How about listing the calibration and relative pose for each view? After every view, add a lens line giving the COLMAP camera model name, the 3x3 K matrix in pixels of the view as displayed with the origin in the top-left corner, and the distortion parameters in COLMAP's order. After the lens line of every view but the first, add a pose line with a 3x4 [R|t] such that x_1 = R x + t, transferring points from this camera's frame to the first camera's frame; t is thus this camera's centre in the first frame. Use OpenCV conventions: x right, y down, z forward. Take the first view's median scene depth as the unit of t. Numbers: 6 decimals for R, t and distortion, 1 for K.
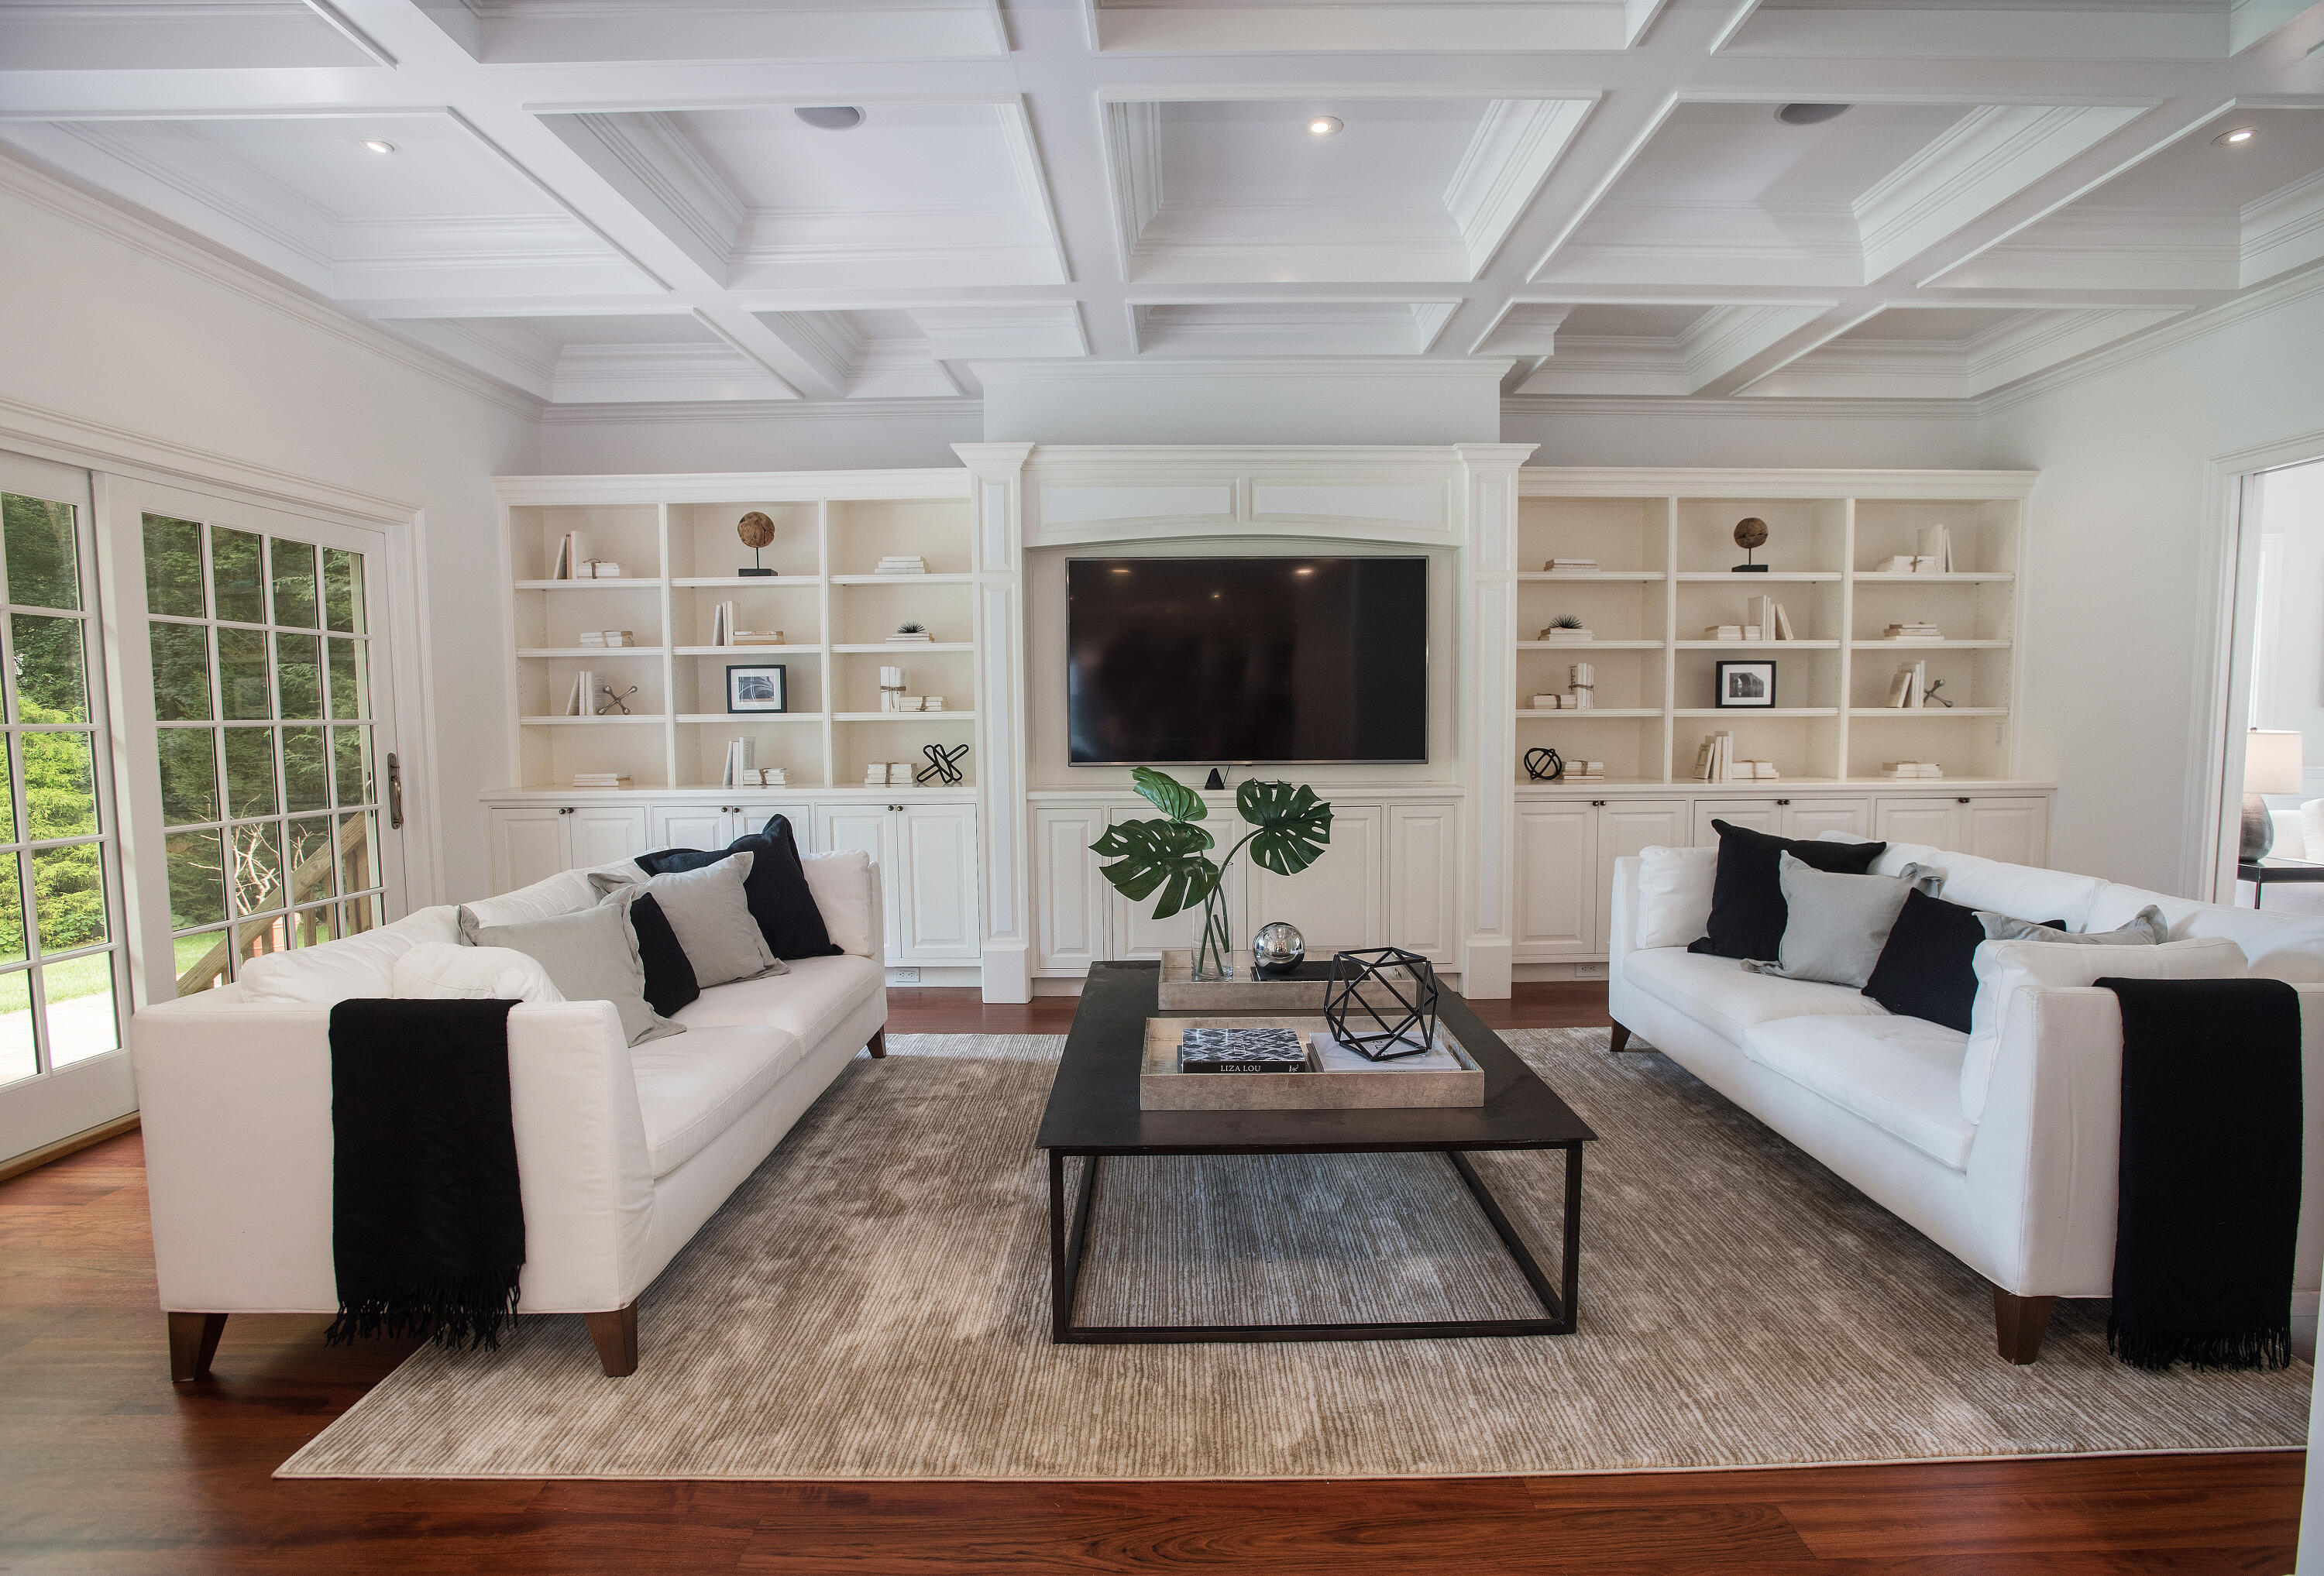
lens RADIAL K [[1127.7, 0, 1214.0], [0, 1127.7, 812.0], [0, 0, 1]] dist [-0.056513, 0.000069]
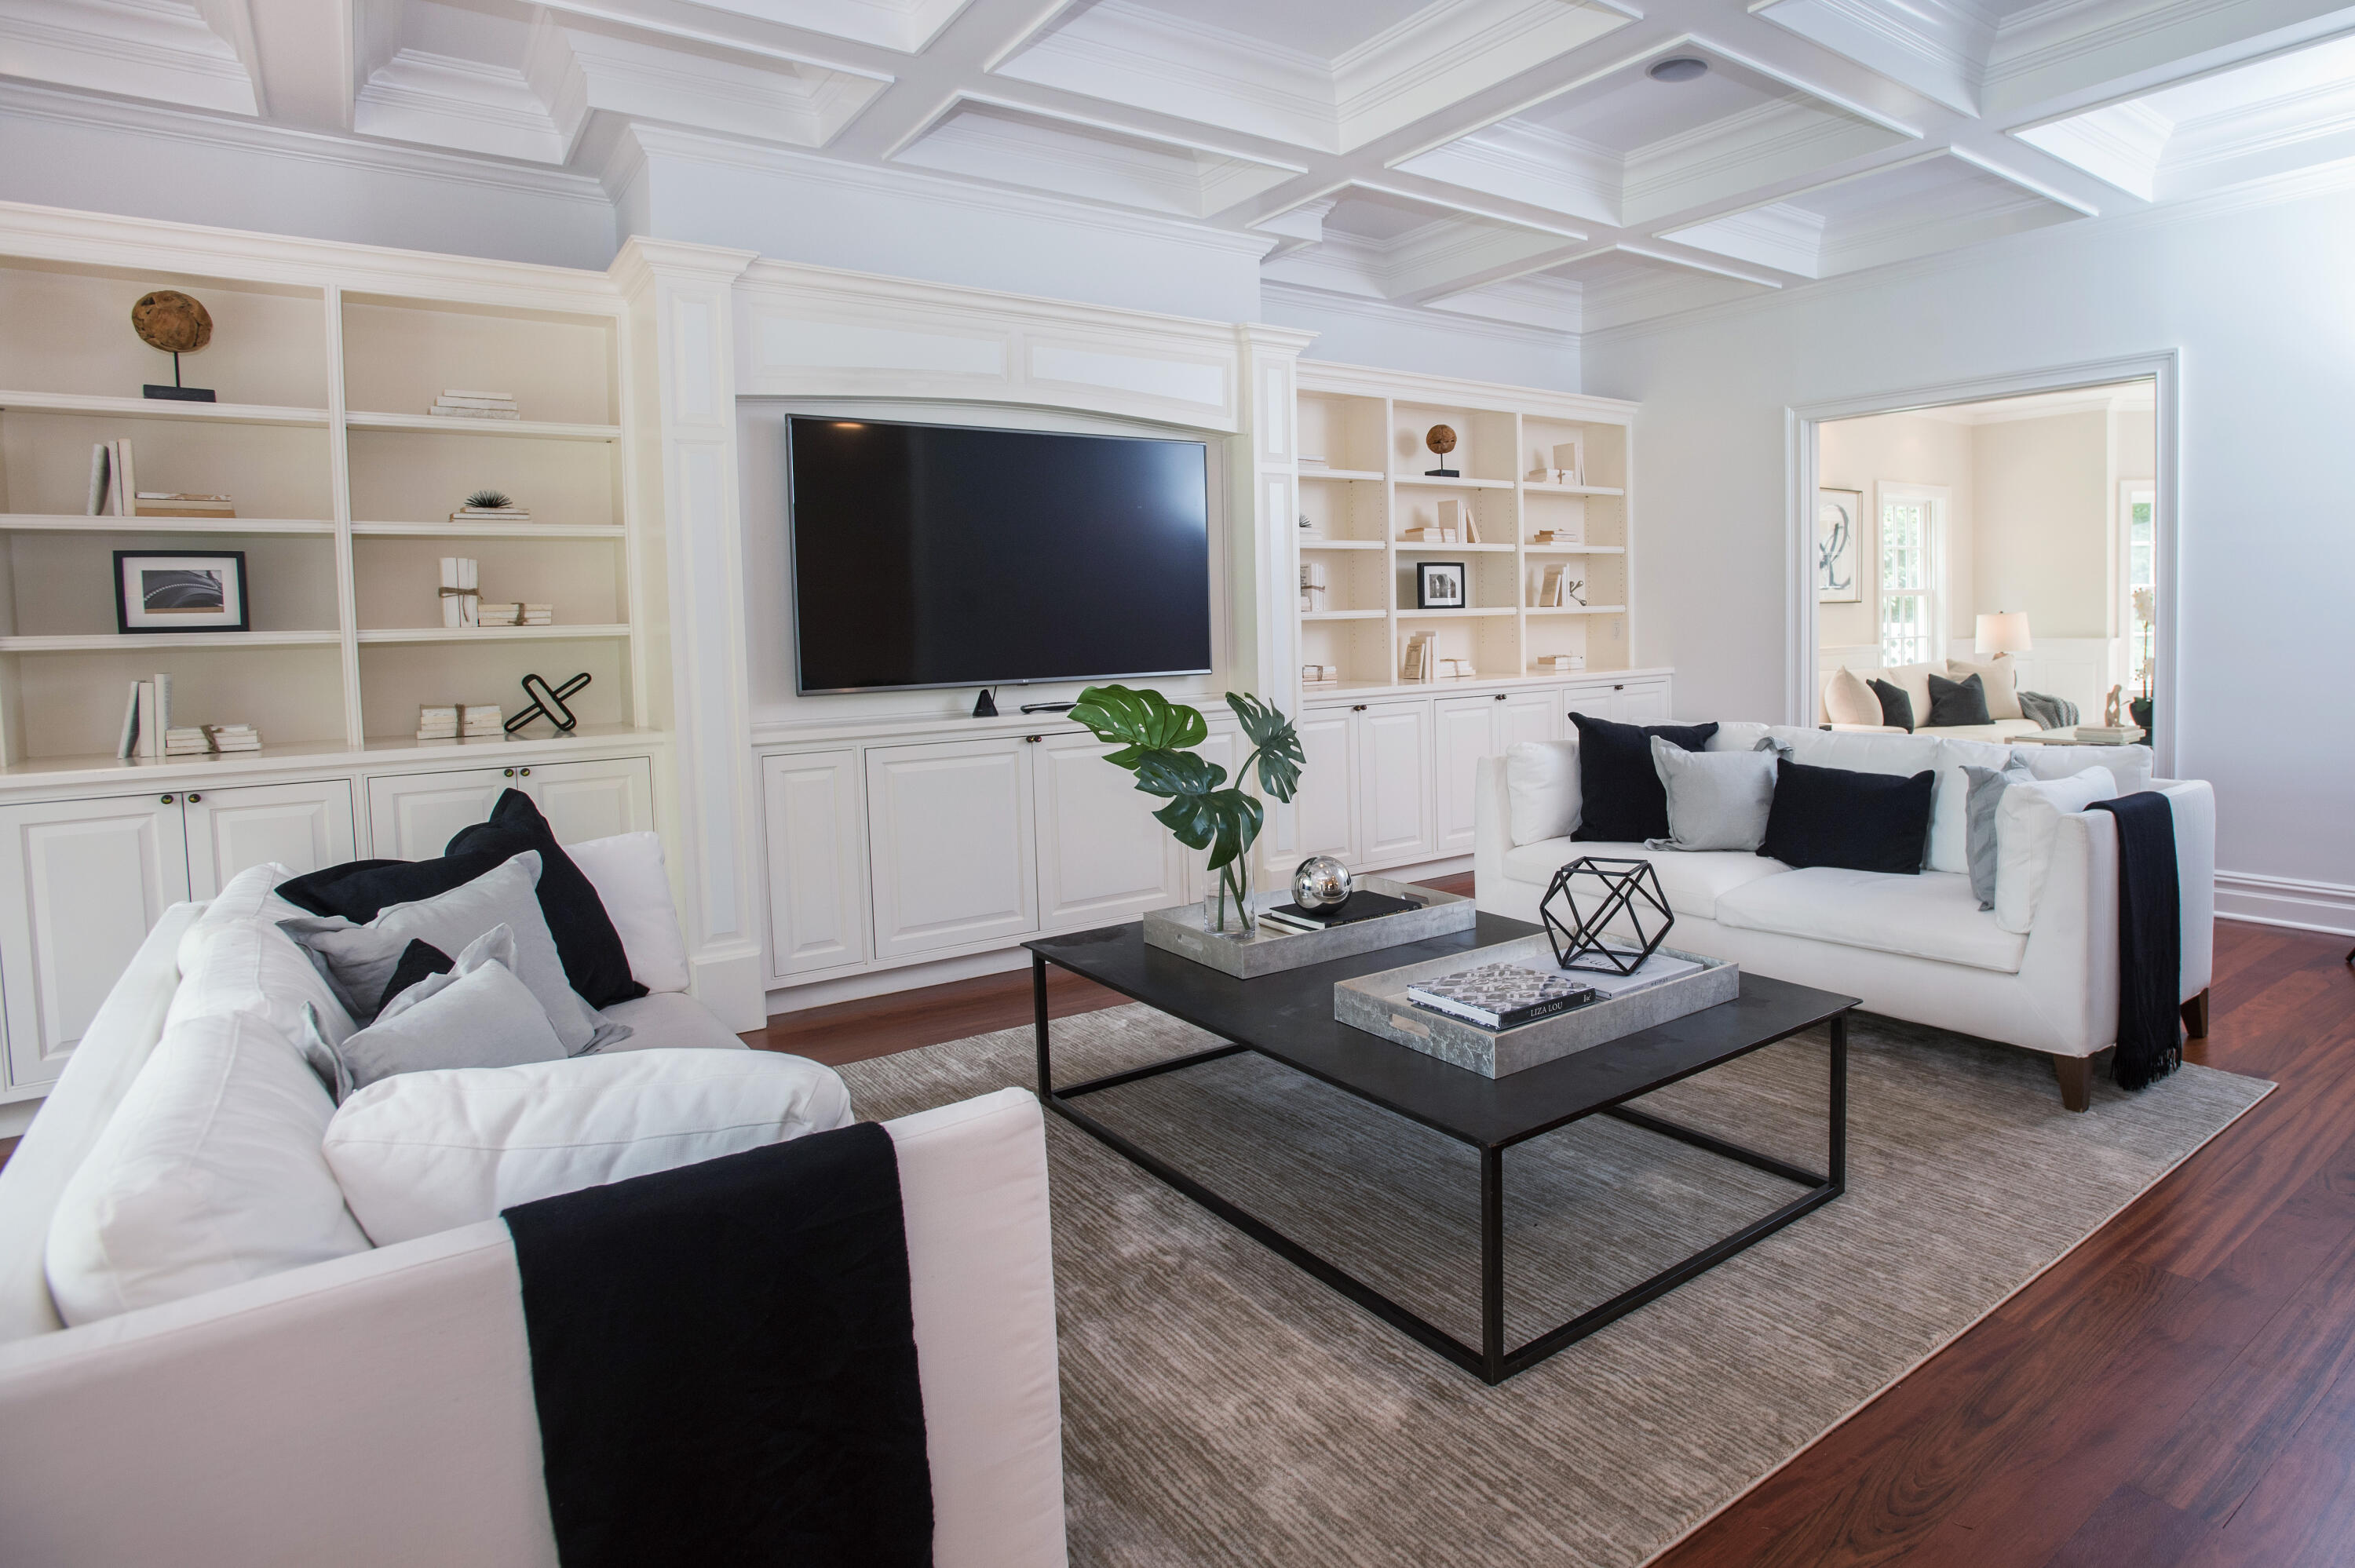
lens RADIAL K [[1265.1, 0, 1293.3], [0, 1265.1, 689.3], [0, 0, 1]] dist [-0.022976, 0.001118]
pose [[0.811433, -0.045302, 0.582688, -0.330848], [0.066833, 0.997644, -0.015507, -0.009986], [-0.580612, 0.051526, 0.812548, 0.136293]]
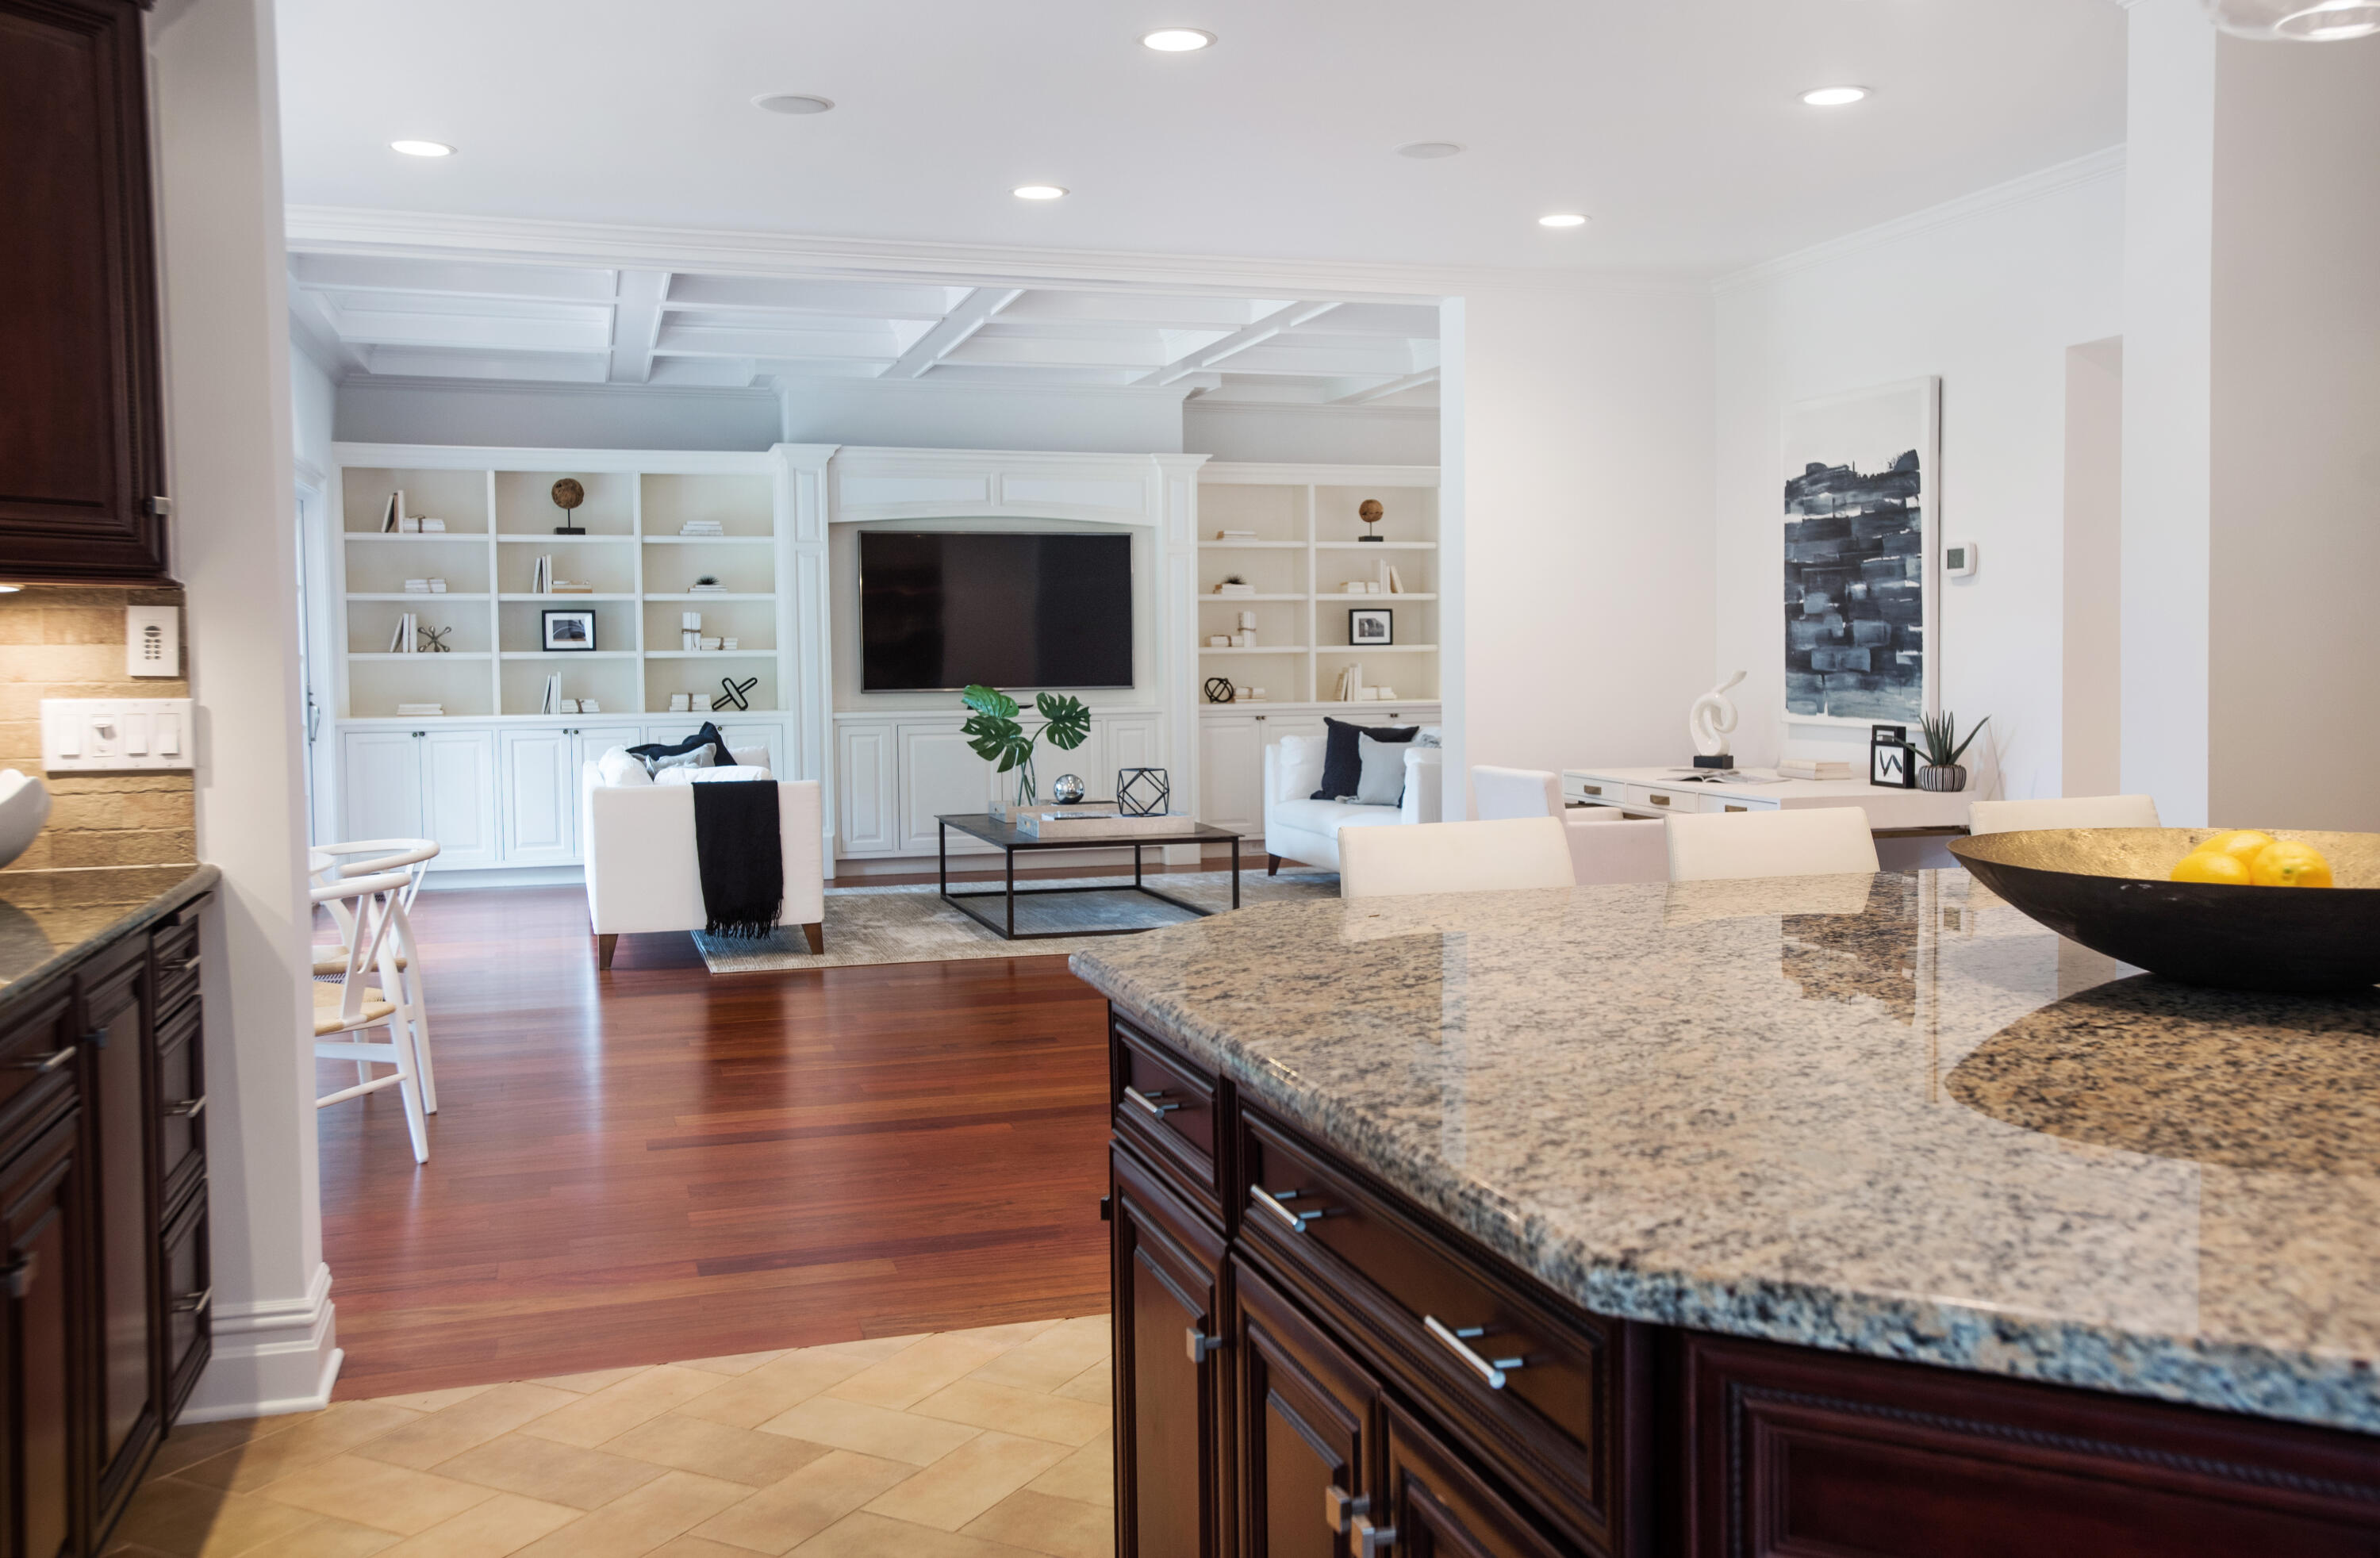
lens RADIAL K [[2067.2, 0, 1194.6], [0, 2067.2, 777.3], [0, 0, 1]] dist [0.005780, 0.000940]
pose [[0.963873, -0.018384, 0.265728, -0.370525], [0.025610, 0.999390, -0.023753, 0.114545], [-0.265130, 0.029700, 0.963755, -1.290357]]
